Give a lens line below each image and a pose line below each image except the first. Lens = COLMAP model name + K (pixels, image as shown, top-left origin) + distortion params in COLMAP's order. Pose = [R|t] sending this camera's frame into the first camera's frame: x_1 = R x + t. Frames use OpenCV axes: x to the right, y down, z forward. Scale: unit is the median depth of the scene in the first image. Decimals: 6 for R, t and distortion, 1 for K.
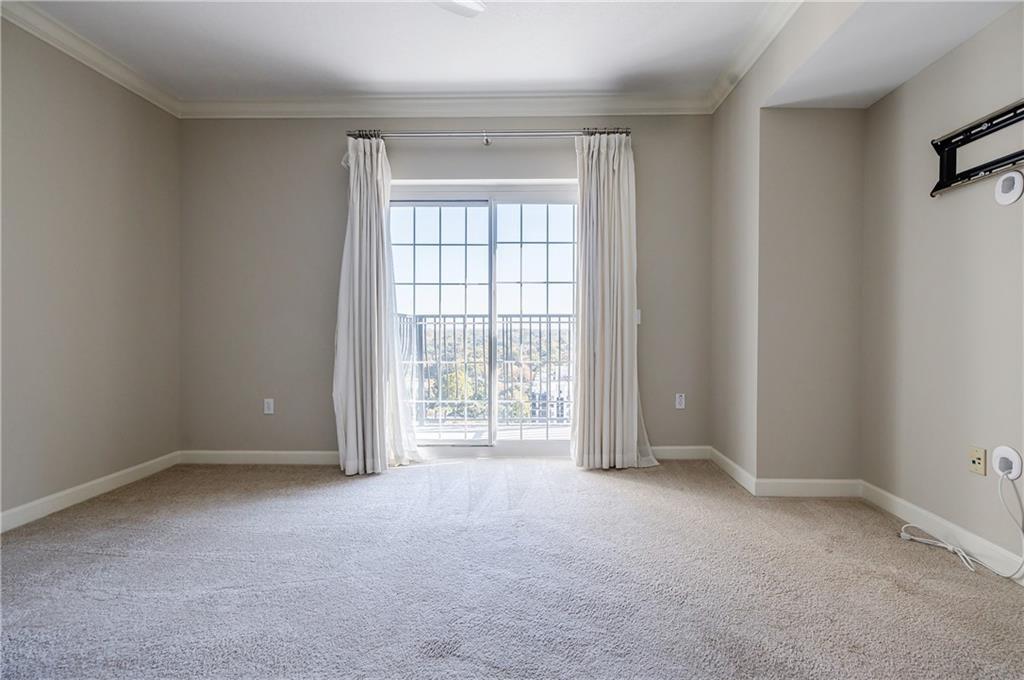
lens RADIAL K [[432.8, 0, 536.7], [0, 432.8, 333.2], [0, 0, 1]] dist [-0.001270, -0.000048]
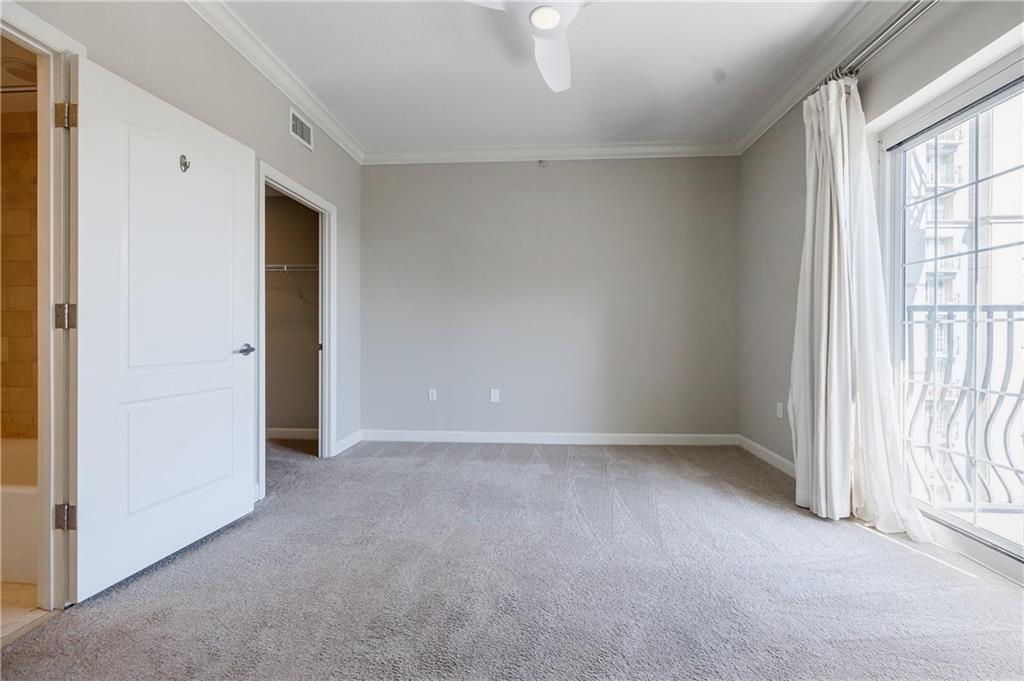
lens RADIAL K [[435.9, 0, 520.4], [0, 435.9, 334.1], [0, 0, 1]] dist [0.002656, 0.000339]
pose [[-0.053795, 0.002083, -0.998550, 0.424192], [-0.009268, 0.999954, 0.002585, -0.001236], [0.998509, 0.009393, -0.053773, 0.484807]]
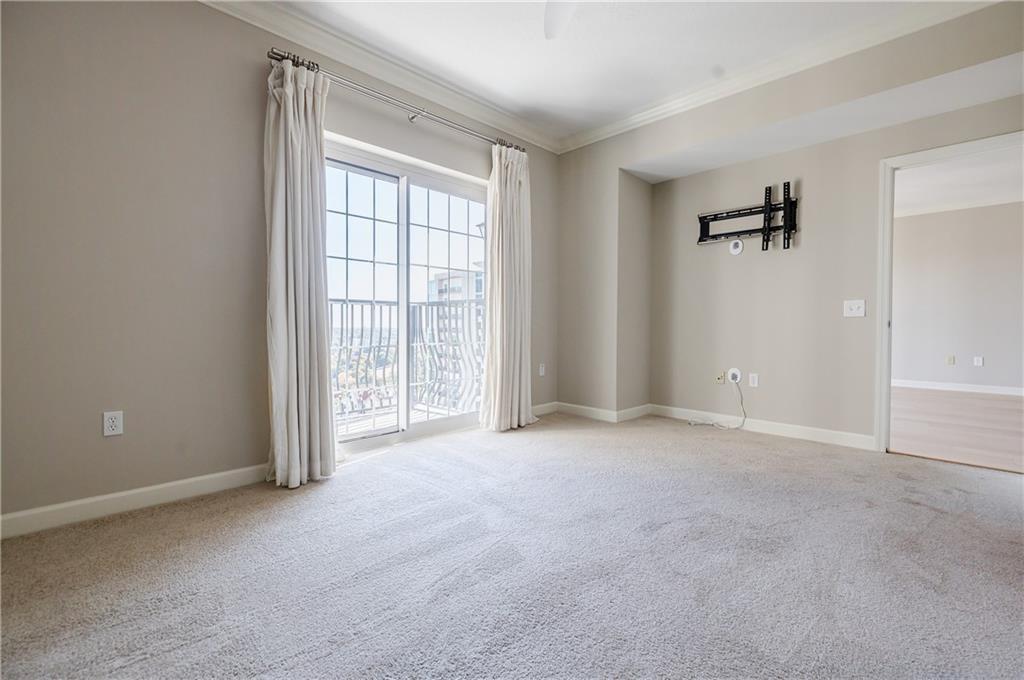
lens RADIAL K [[437.7, 0, 515.6], [0, 437.7, 337.3], [0, 0, 1]] dist [-0.000025, -0.000028]
pose [[0.707674, -0.017849, 0.706313, -0.683715], [0.005156, 0.999785, 0.020099, 0.034067], [-0.706520, -0.010582, 0.707614, 0.131647]]
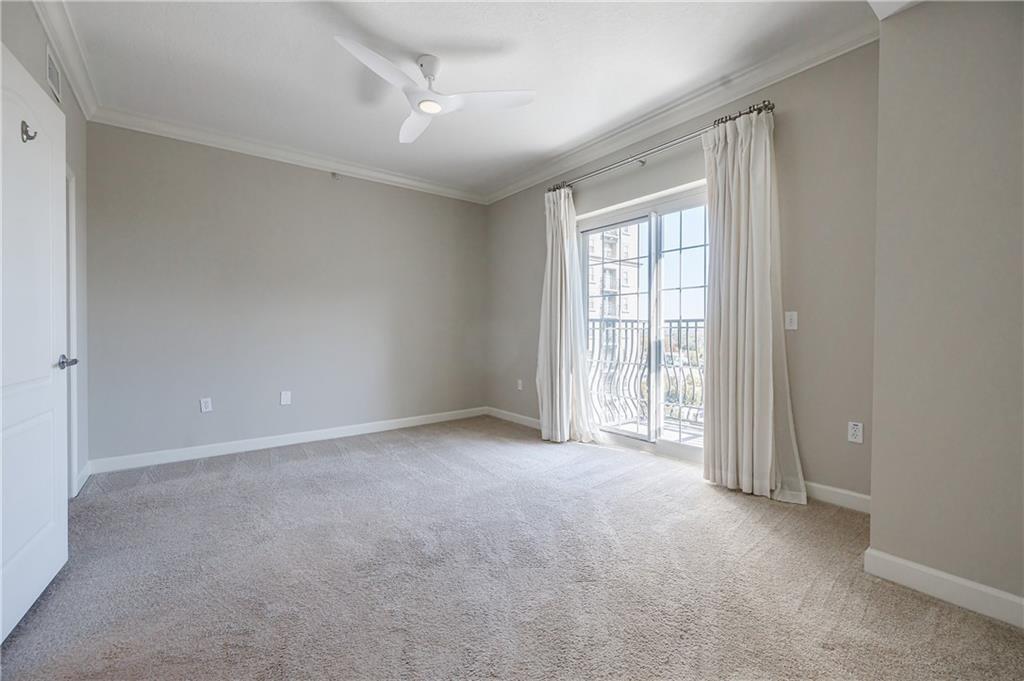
lens RADIAL K [[429.4, 0, 530.6], [0, 429.4, 335.9], [0, 0, 1]] dist [0.000669, 0.000246]
pose [[0.631014, 0.011017, -0.775693, 0.576228], [-0.005818, 0.999938, 0.009469, -0.014315], [0.775750, -0.001462, 0.631039, 0.100027]]
